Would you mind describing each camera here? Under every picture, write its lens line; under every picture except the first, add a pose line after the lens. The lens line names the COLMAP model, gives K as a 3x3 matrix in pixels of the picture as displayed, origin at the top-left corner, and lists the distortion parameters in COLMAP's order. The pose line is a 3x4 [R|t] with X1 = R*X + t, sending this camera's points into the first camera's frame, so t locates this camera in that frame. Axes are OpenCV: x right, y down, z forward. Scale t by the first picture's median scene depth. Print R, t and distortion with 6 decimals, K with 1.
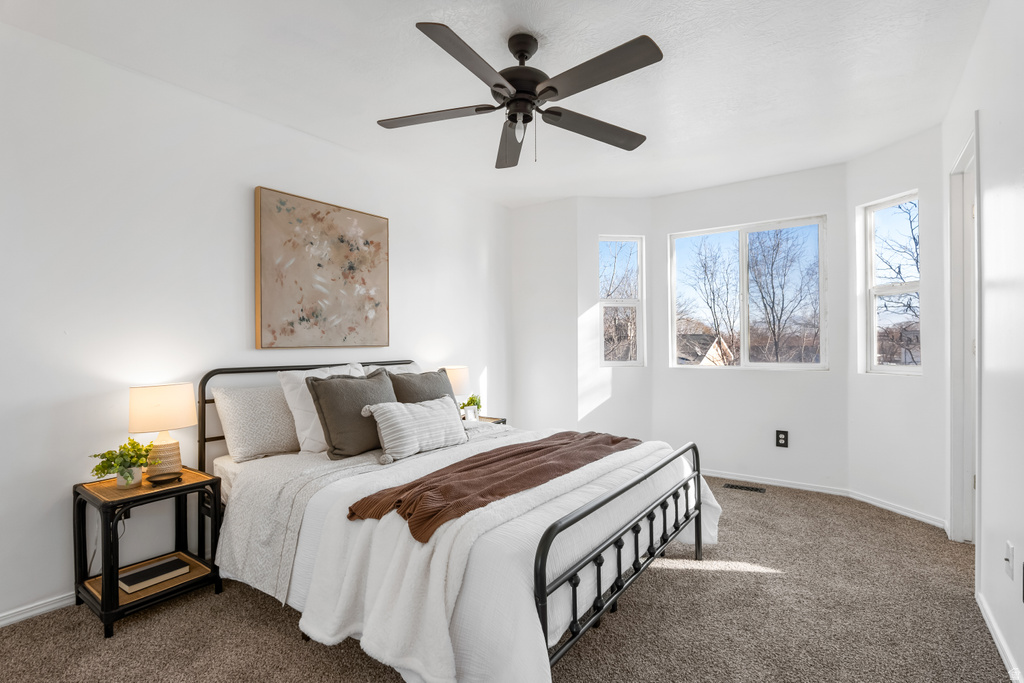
lens RADIAL K [[473.9, 0, 509.7], [0, 473.9, 336.8], [0, 0, 1]] dist [-0.015306, -0.000867]
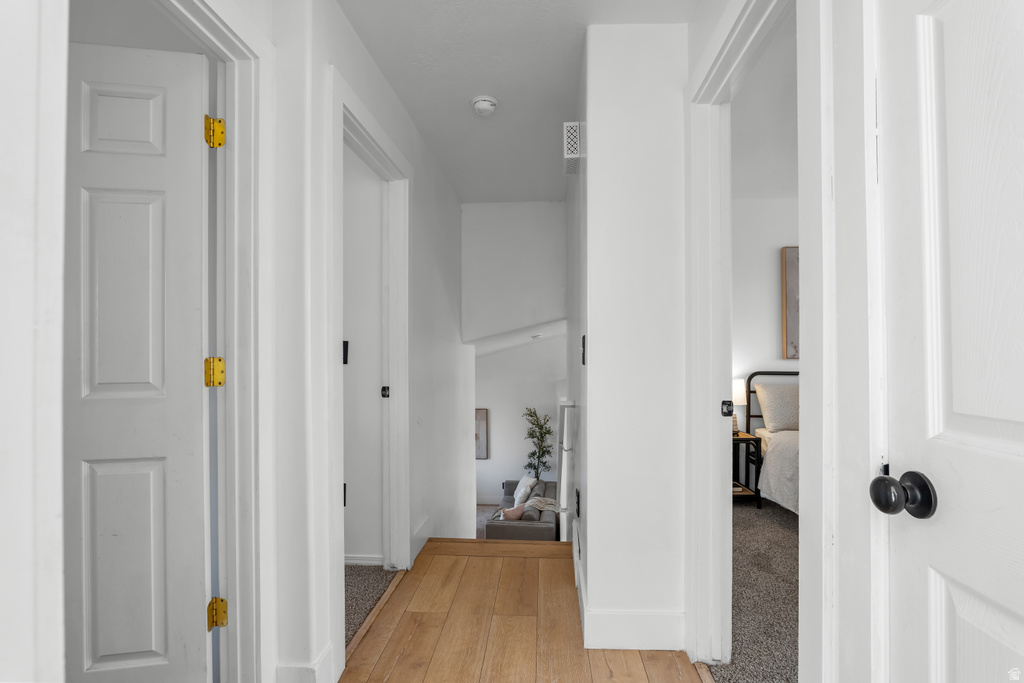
lens RADIAL K [[473.9, 0, 510.2], [0, 473.9, 346.1], [0, 0, 1]] dist [-0.015306, -0.000867]
pose [[0.526891, -0.008449, -0.849891, 0.281719], [0.000582, 0.999954, -0.009580, -0.000546], [0.849933, 0.004553, 0.526871, -0.531539]]
